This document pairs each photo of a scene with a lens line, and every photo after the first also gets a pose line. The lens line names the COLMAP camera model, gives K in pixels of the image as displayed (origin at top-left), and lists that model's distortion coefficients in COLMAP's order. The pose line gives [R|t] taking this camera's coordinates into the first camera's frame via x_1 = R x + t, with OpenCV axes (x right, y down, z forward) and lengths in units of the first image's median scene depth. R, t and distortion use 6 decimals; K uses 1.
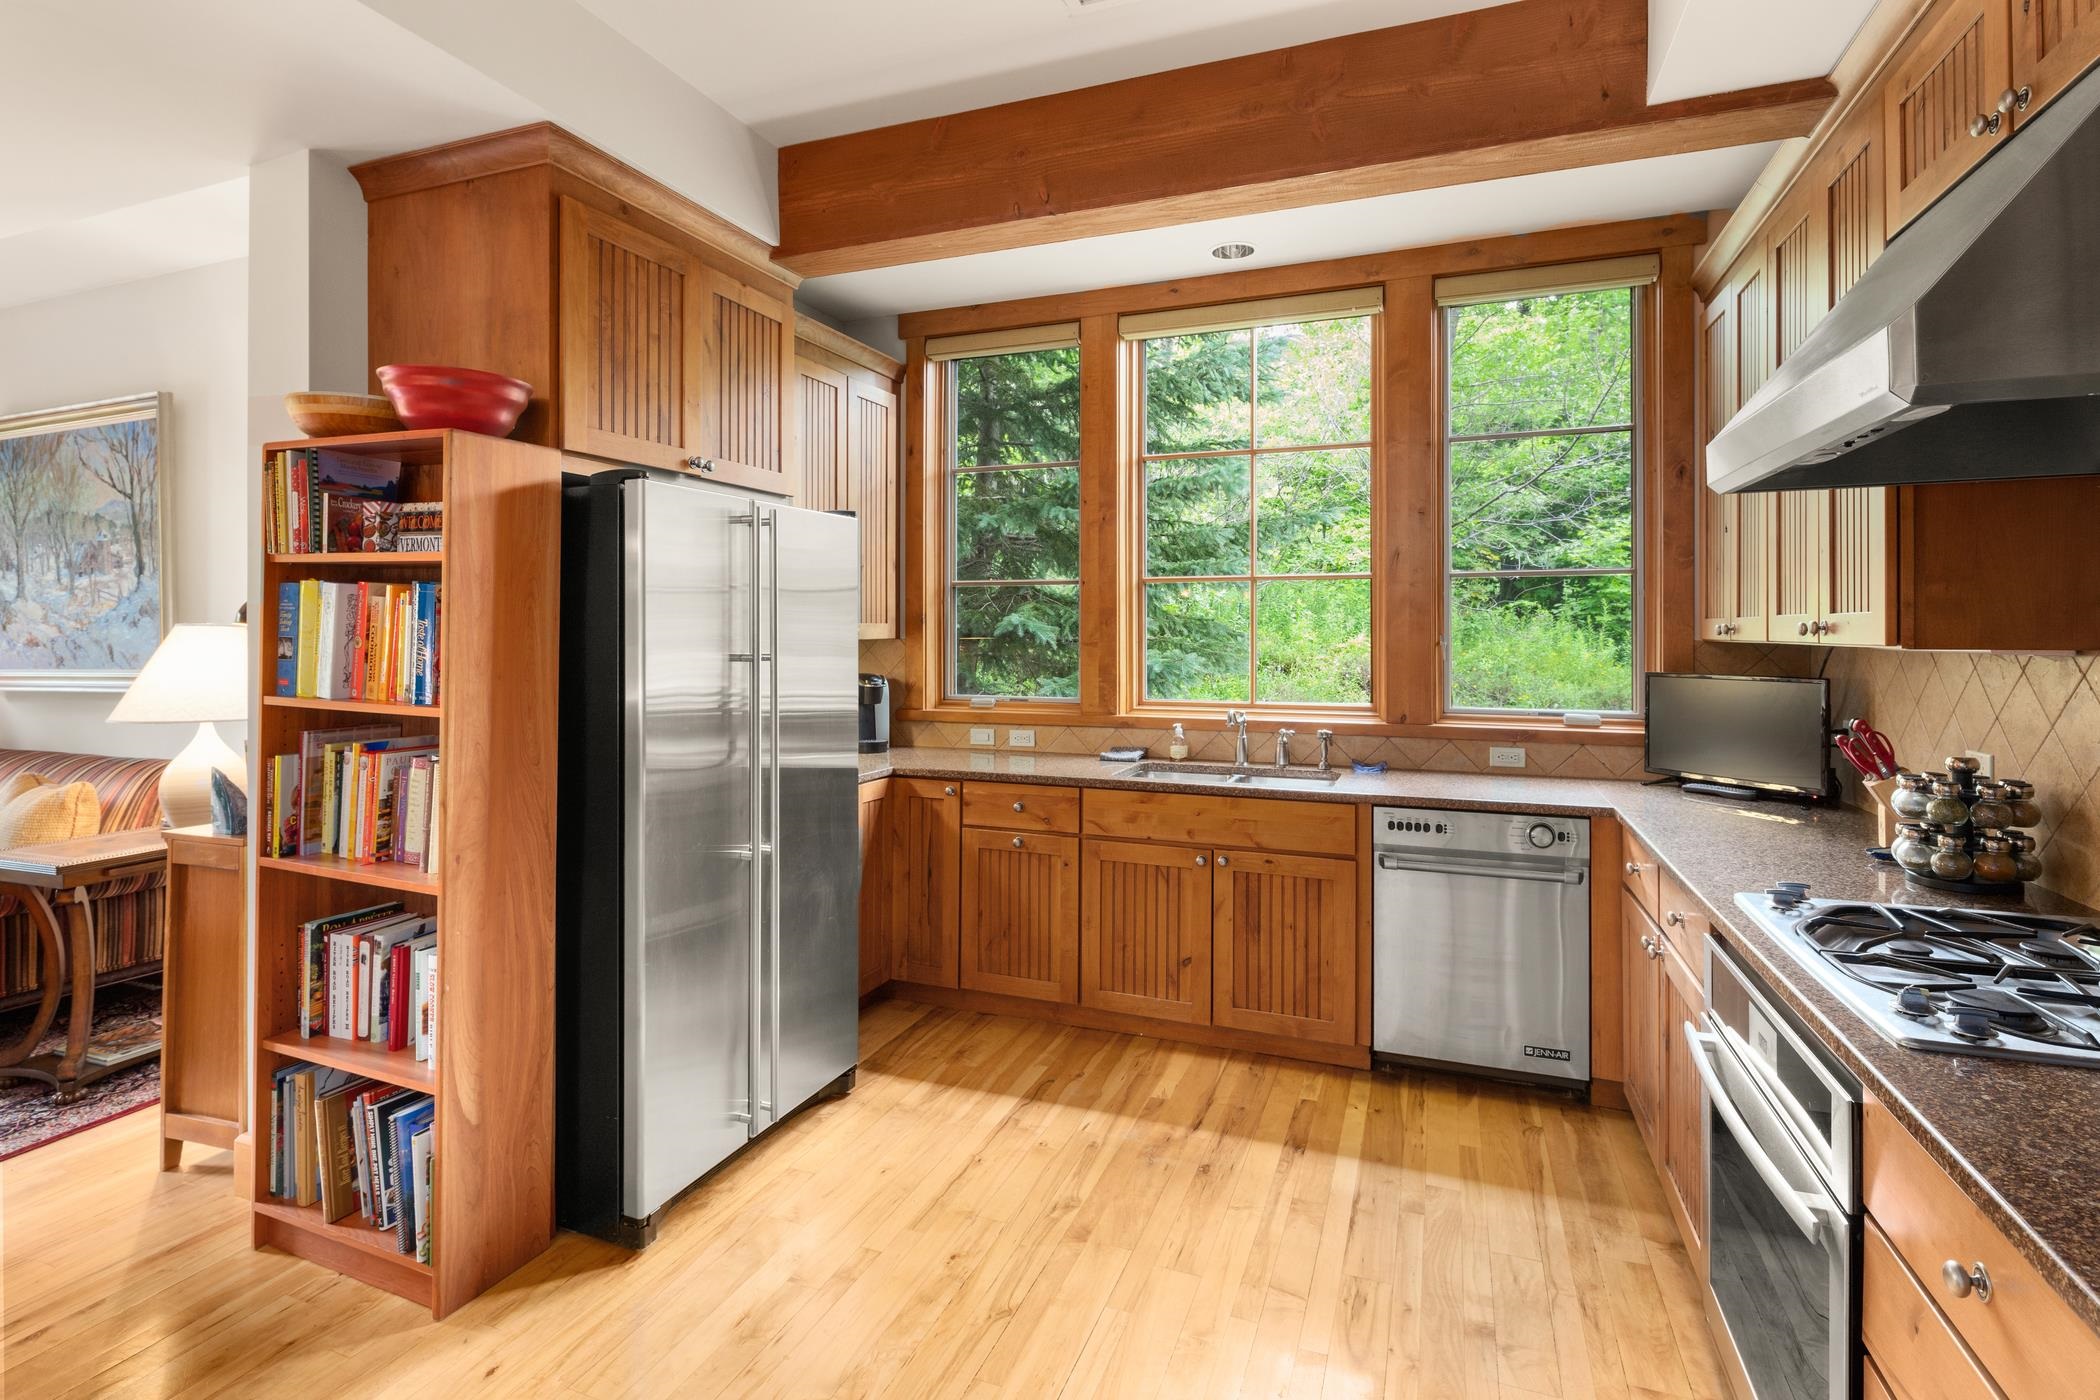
lens RADIAL K [[1023.6, 0, 1046.1], [0, 1023.6, 628.1], [0, 0, 1]] dist [0.004424, -0.004585]
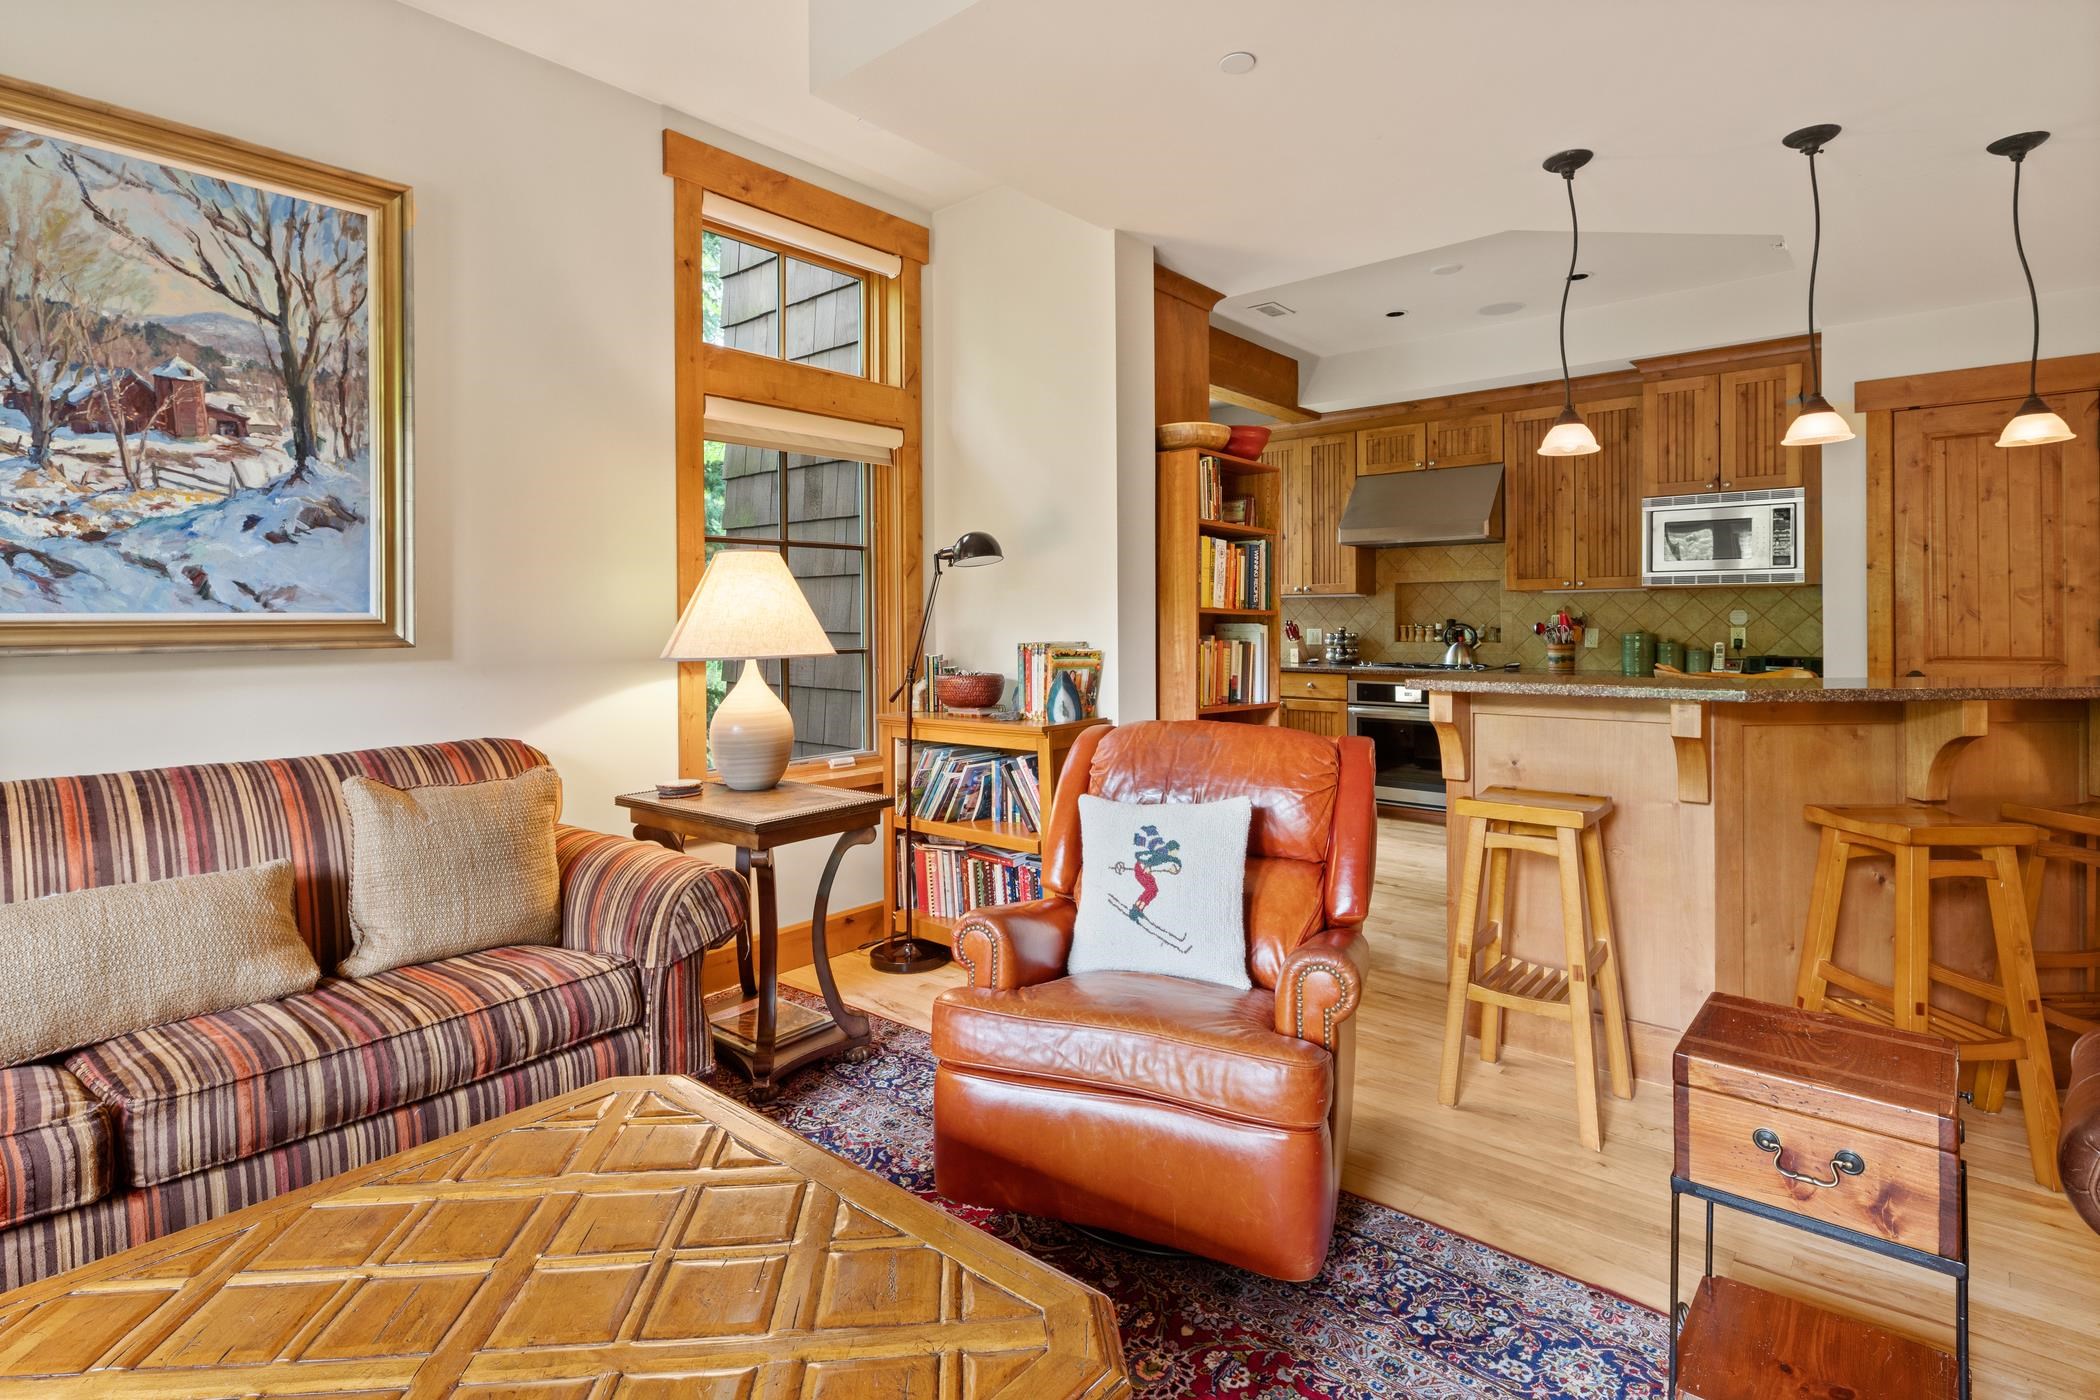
lens RADIAL K [[1023.6, 0, 1039.5], [0, 1023.6, 624.7], [0, 0, 1]] dist [0.004424, -0.004585]
pose [[0.340285, -0.006587, 0.940299, -1.836860], [0.002590, 0.999978, 0.006068, 0.064072], [-0.940319, 0.000371, 0.340295, 0.540858]]
